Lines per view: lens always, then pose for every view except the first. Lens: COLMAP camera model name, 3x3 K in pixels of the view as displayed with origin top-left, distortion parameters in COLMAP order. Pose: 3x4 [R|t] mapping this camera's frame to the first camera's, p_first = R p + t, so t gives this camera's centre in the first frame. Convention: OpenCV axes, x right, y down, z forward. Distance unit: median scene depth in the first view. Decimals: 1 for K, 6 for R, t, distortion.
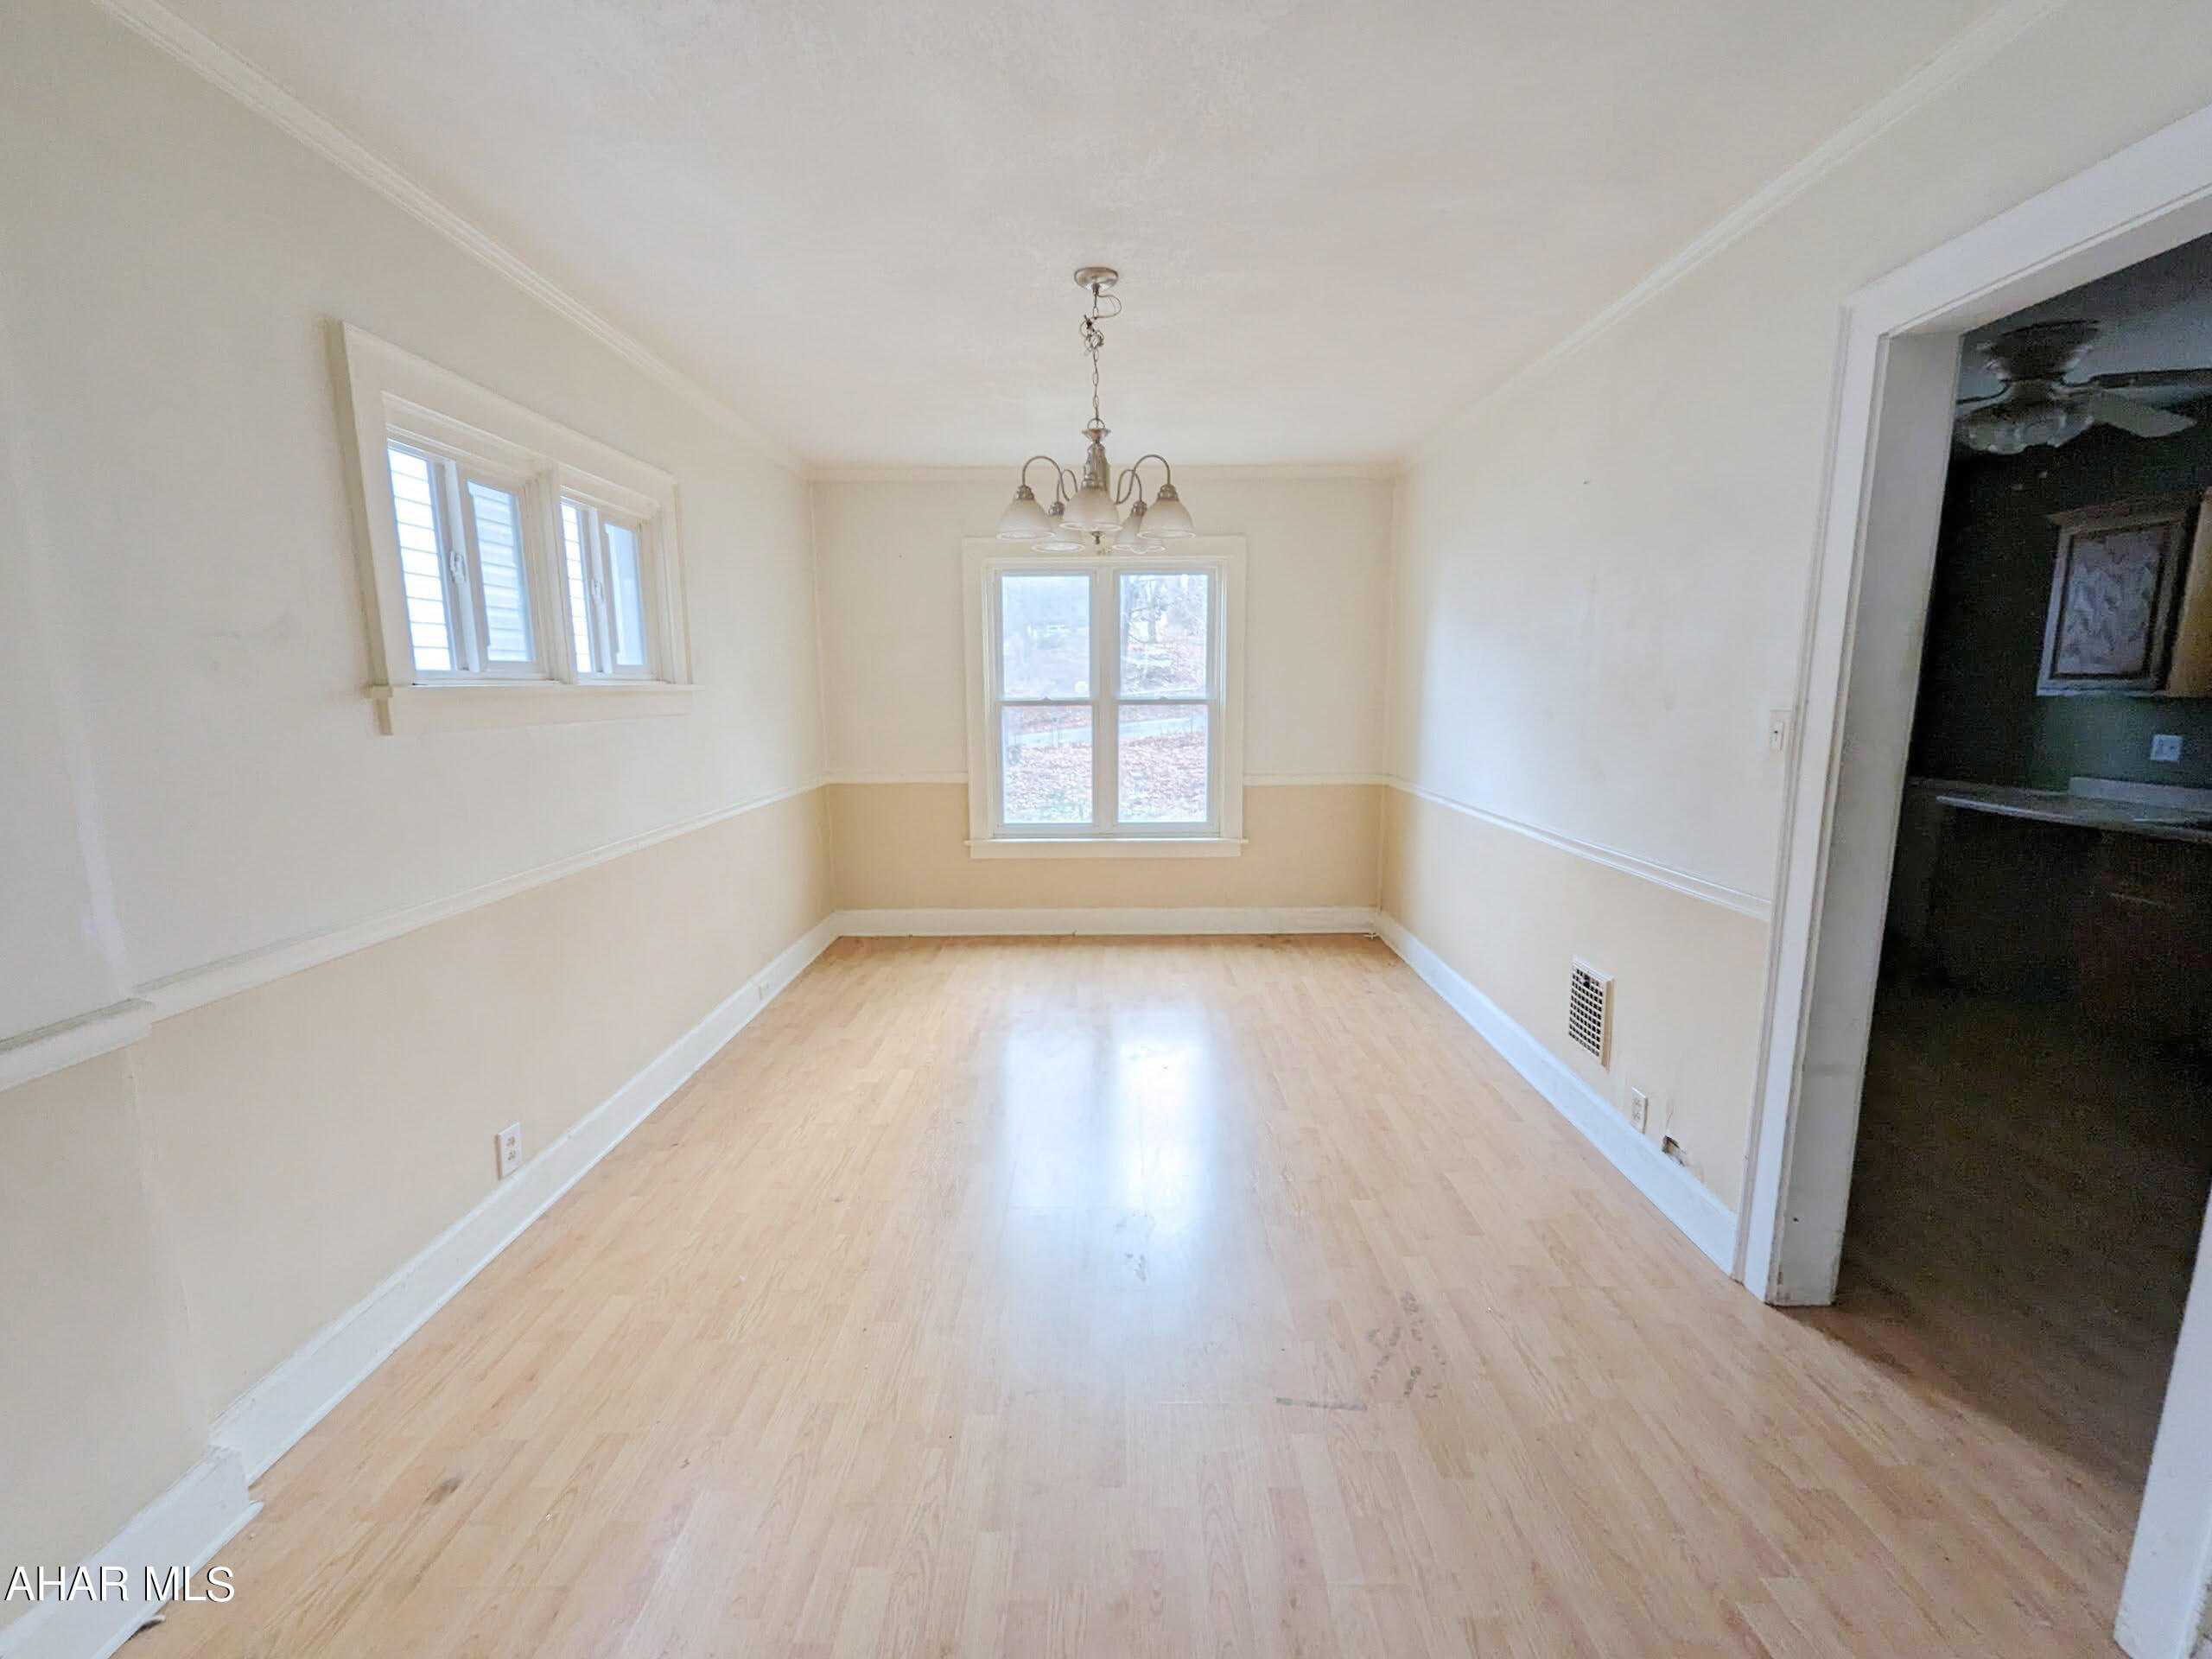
lens RADIAL K [[917.9, 0, 1103.8], [0, 917.9, 838.8], [0, 0, 1]] dist [0.000237, -0.000873]
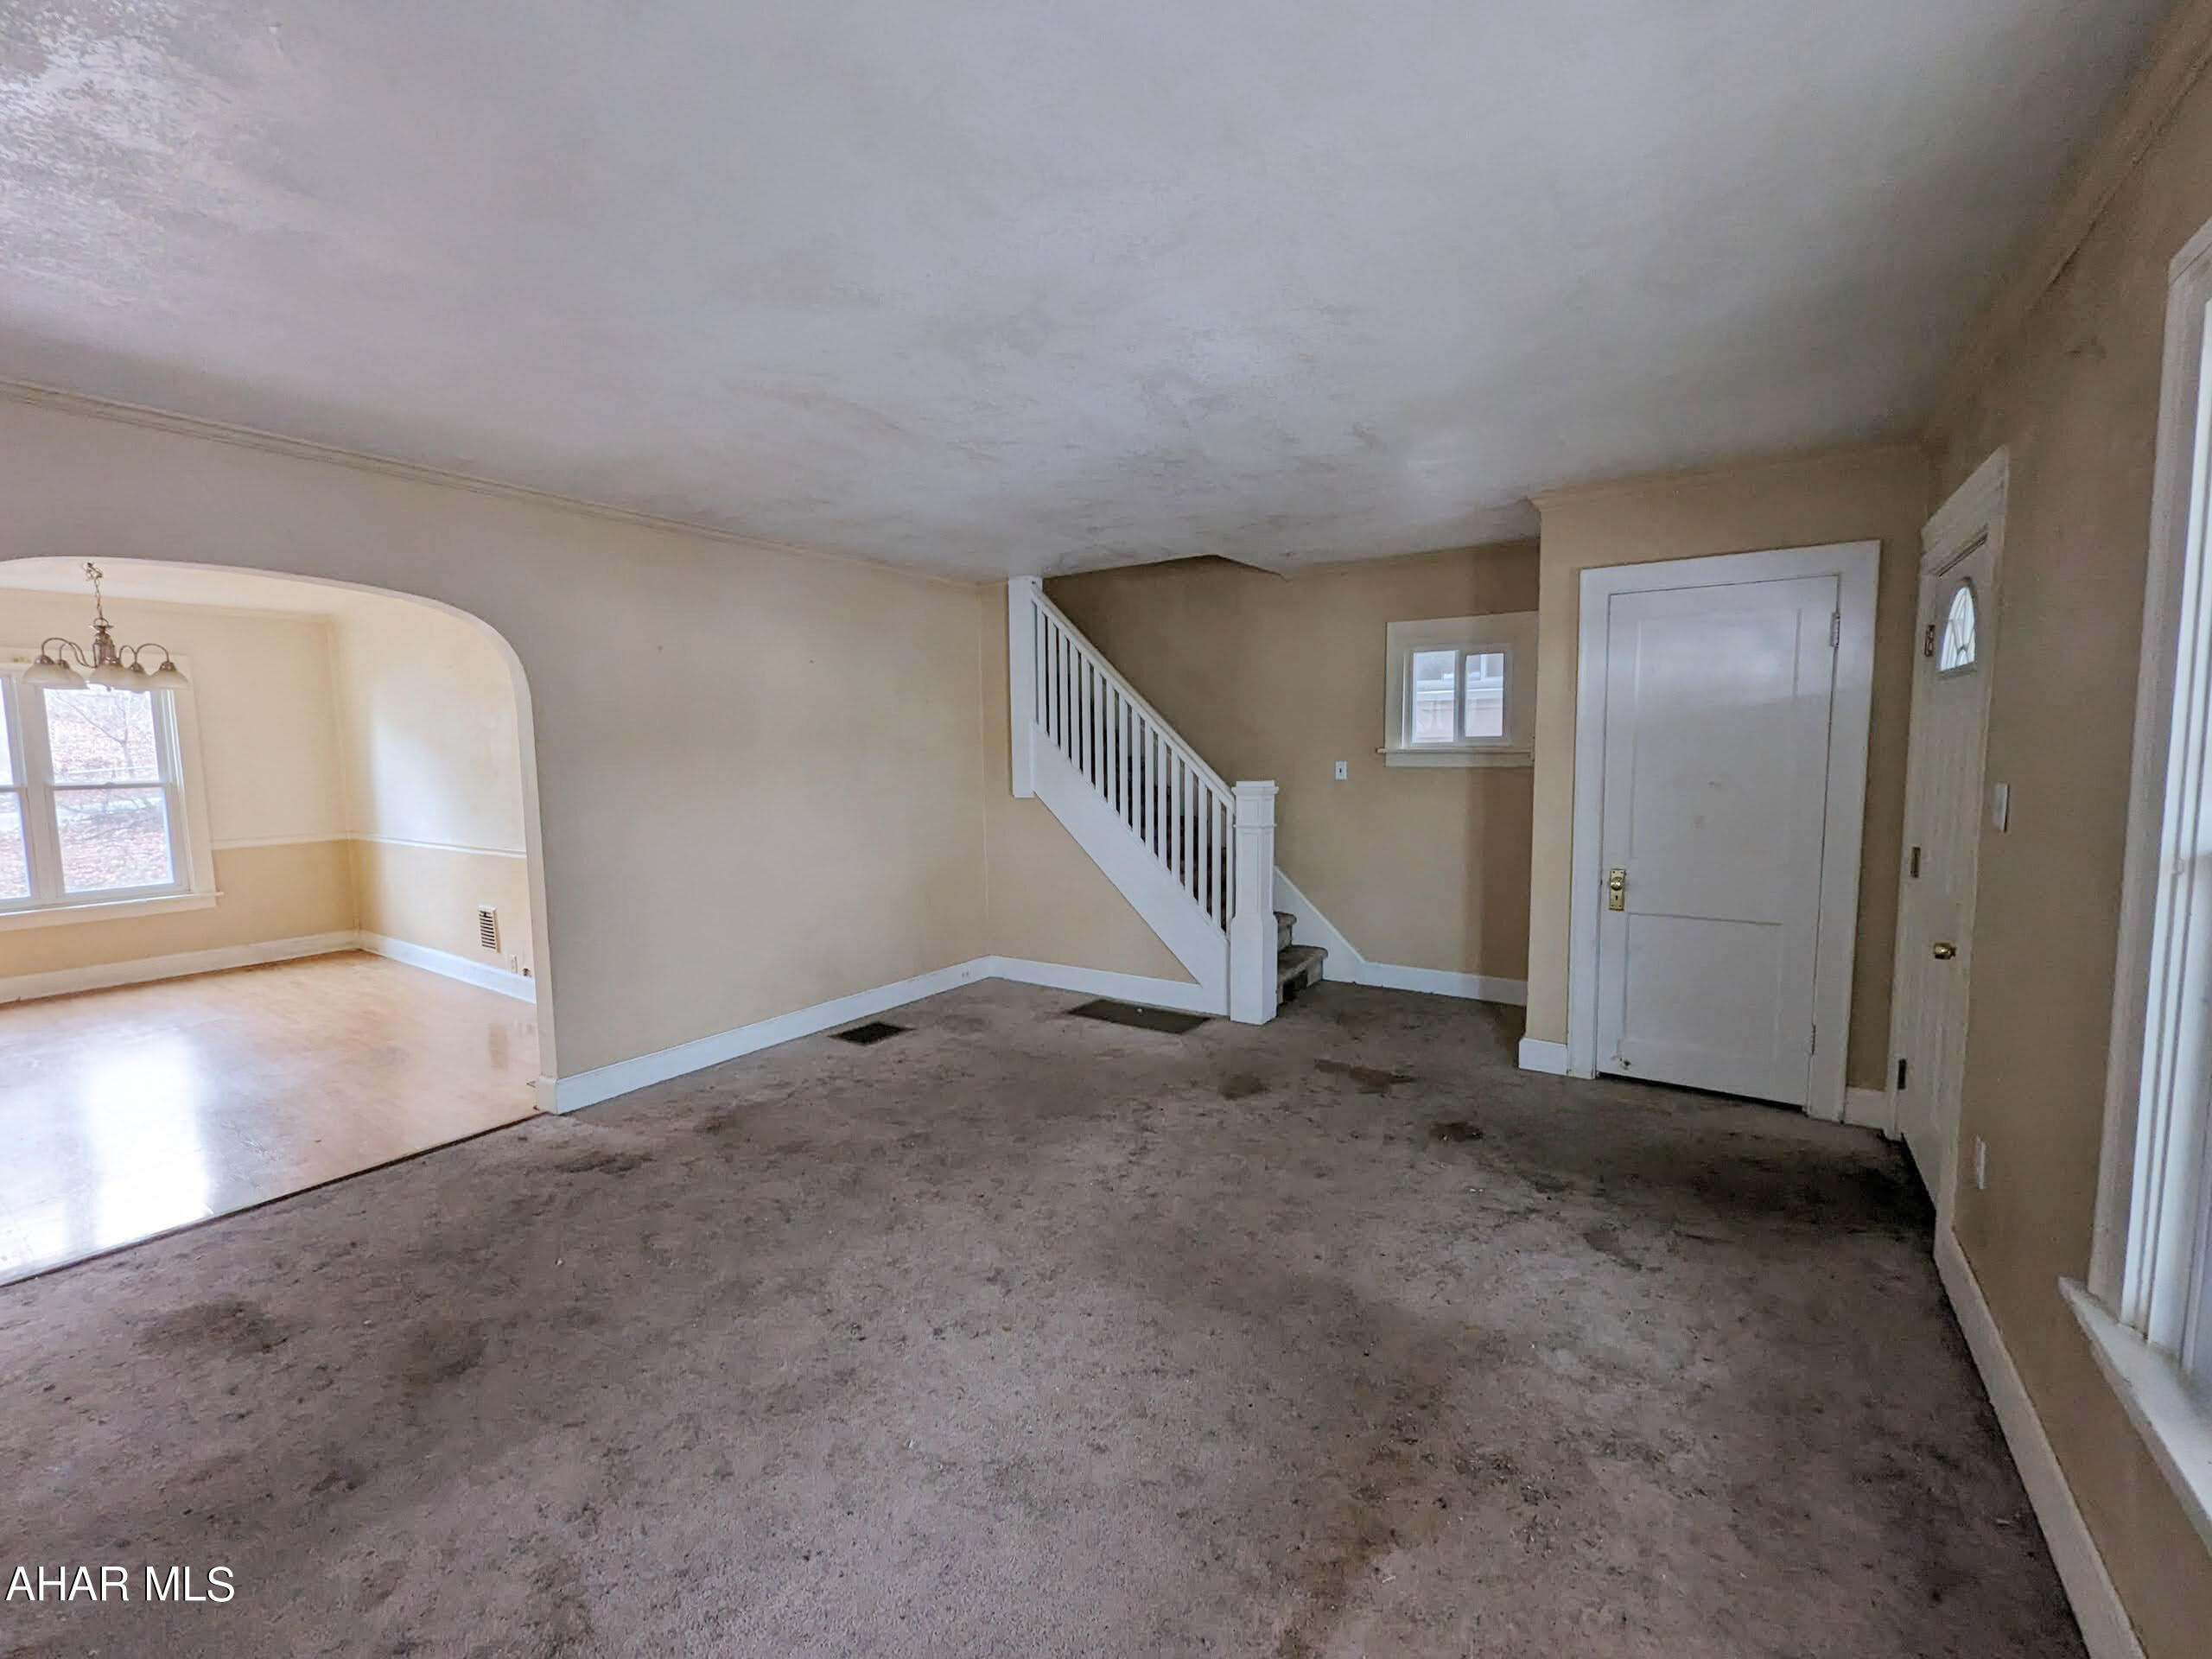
lens RADIAL K [[917.9, 0, 1106.7], [0, 917.9, 841.2], [0, 0, 1]] dist [0.000237, -0.000873]
pose [[0.552063, -0.082779, 0.829683, -0.384836], [0.146726, 0.989177, 0.001062, 0.196570], [-0.820791, 0.121149, 0.558234, -1.287358]]
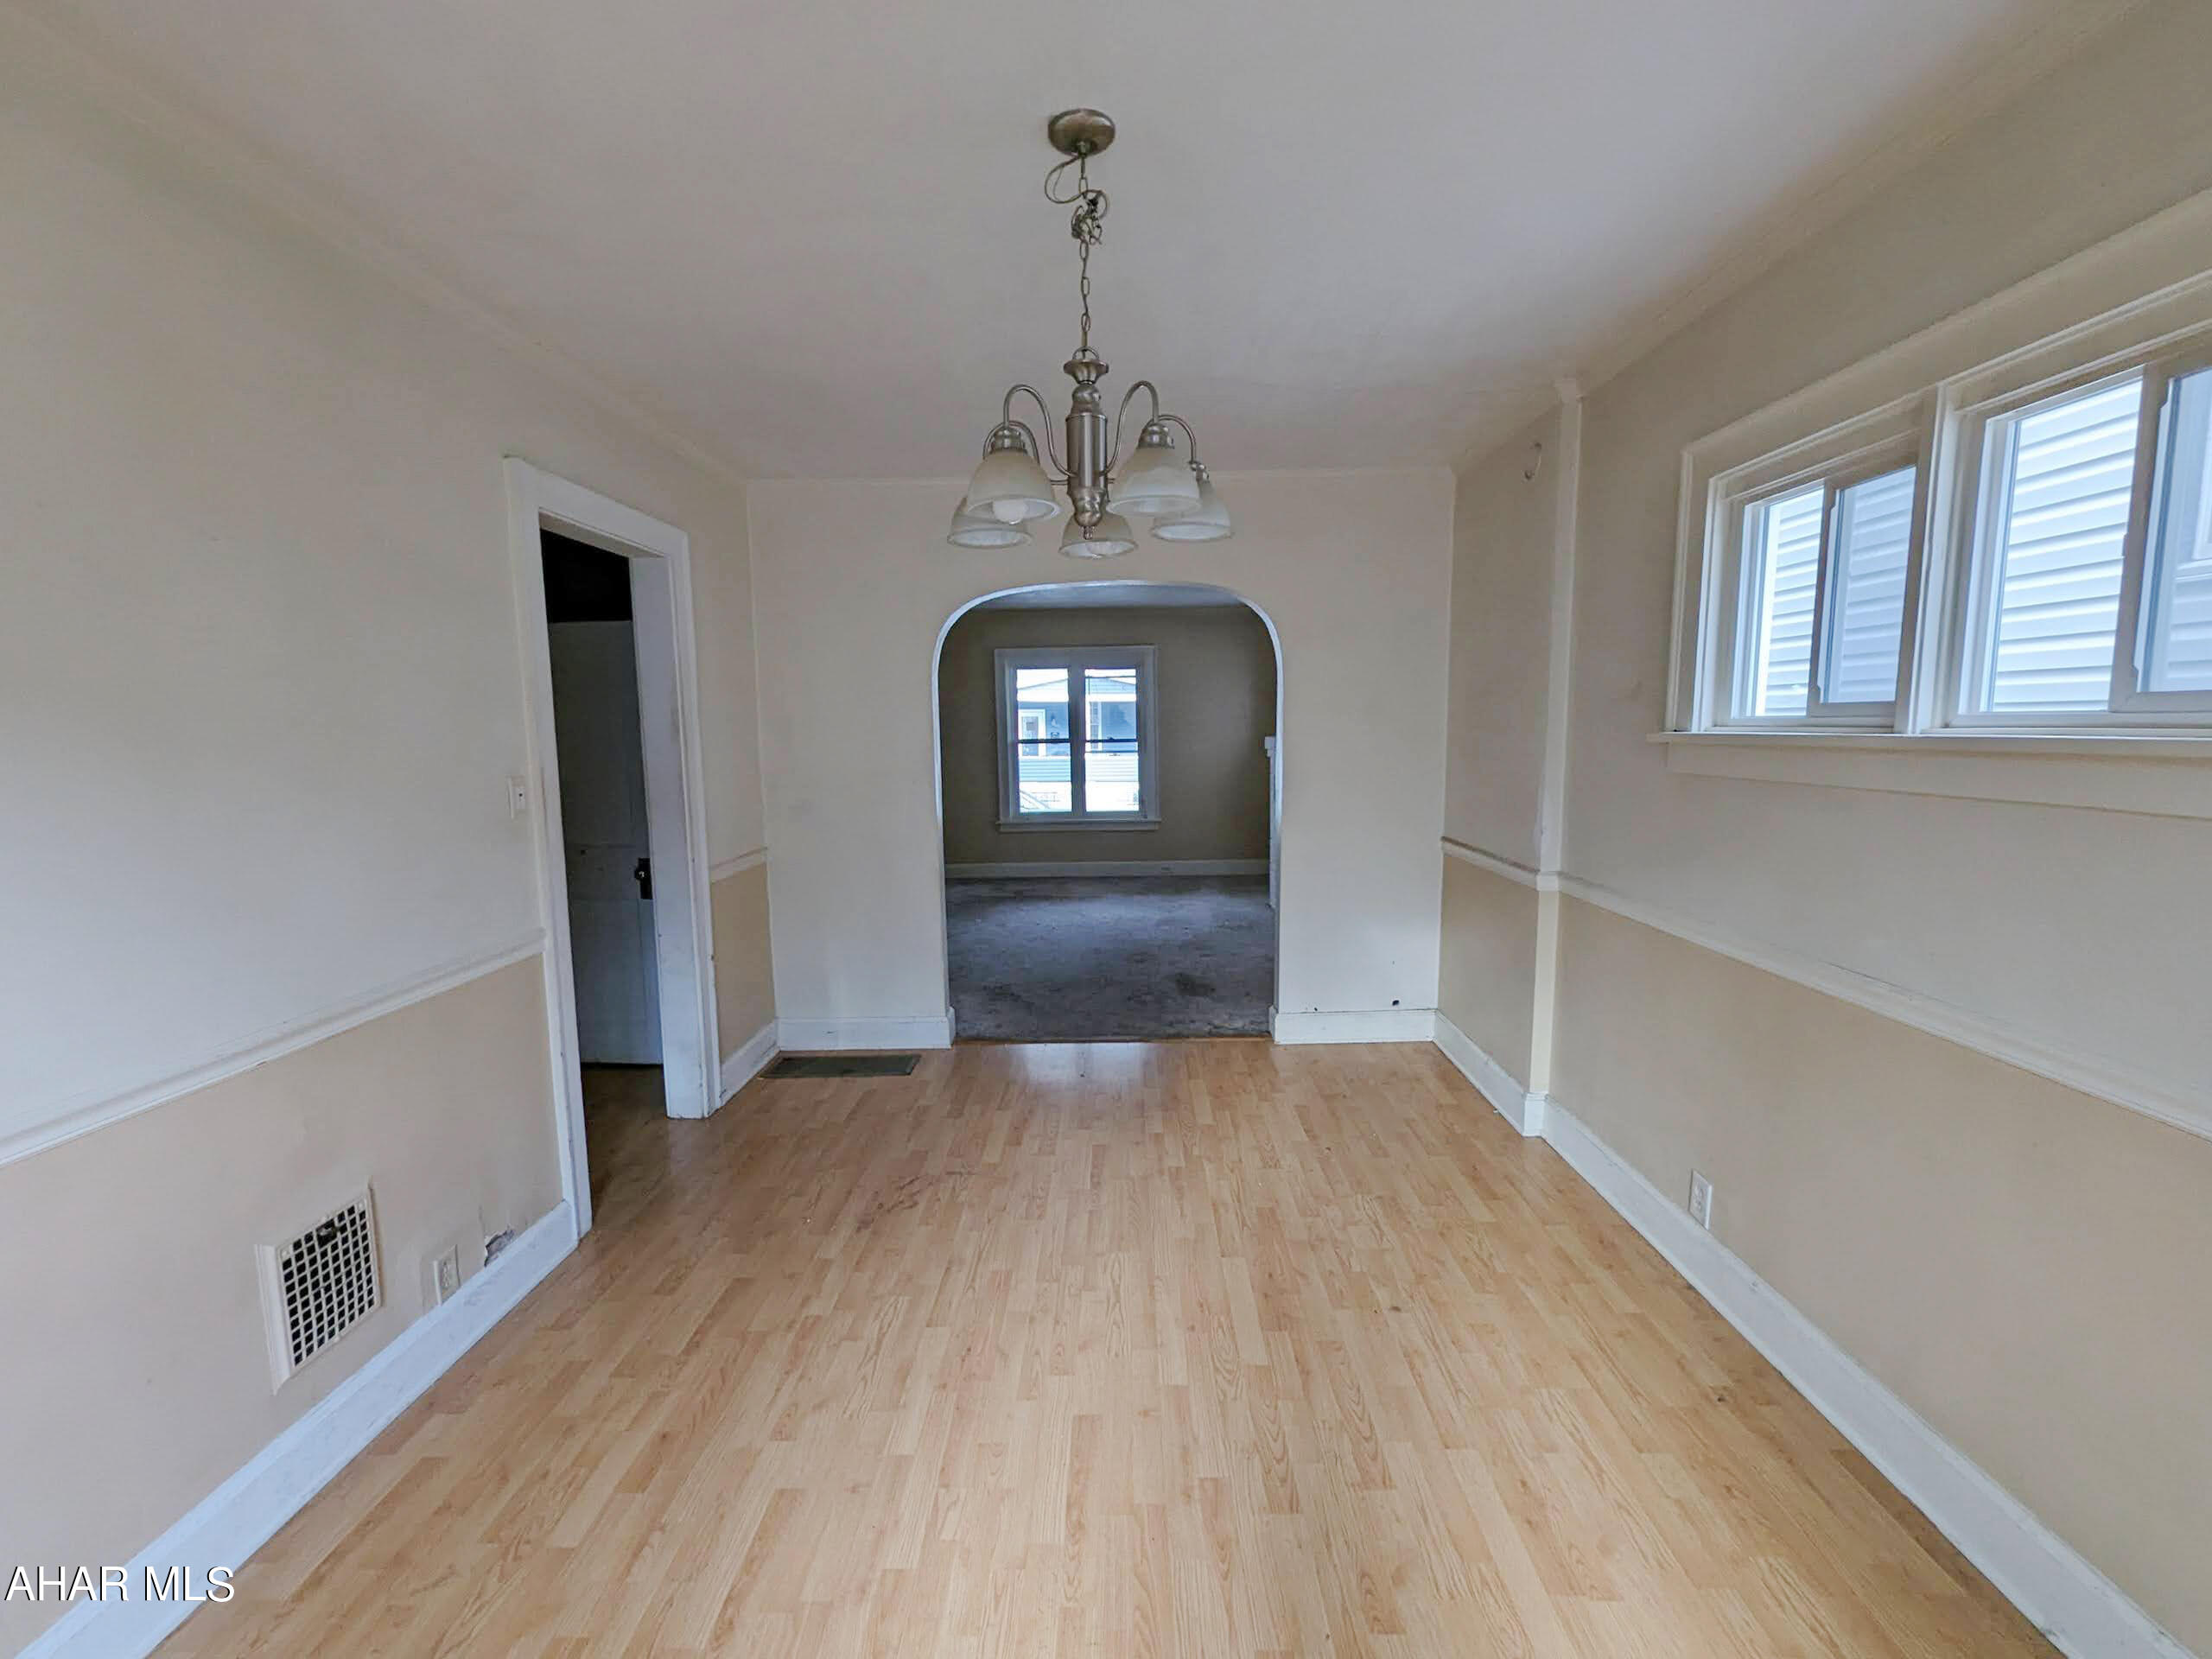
lens RADIAL K [[917.9, 0, 1104.3], [0, 917.9, 840.9], [0, 0, 1]] dist [0.000237, -0.000873]
pose [[-0.999749, 0.018622, 0.012470, -0.021425], [0.021439, 0.956789, 0.289990, -0.286197], [-0.006531, 0.290185, -0.956948, 1.592071]]
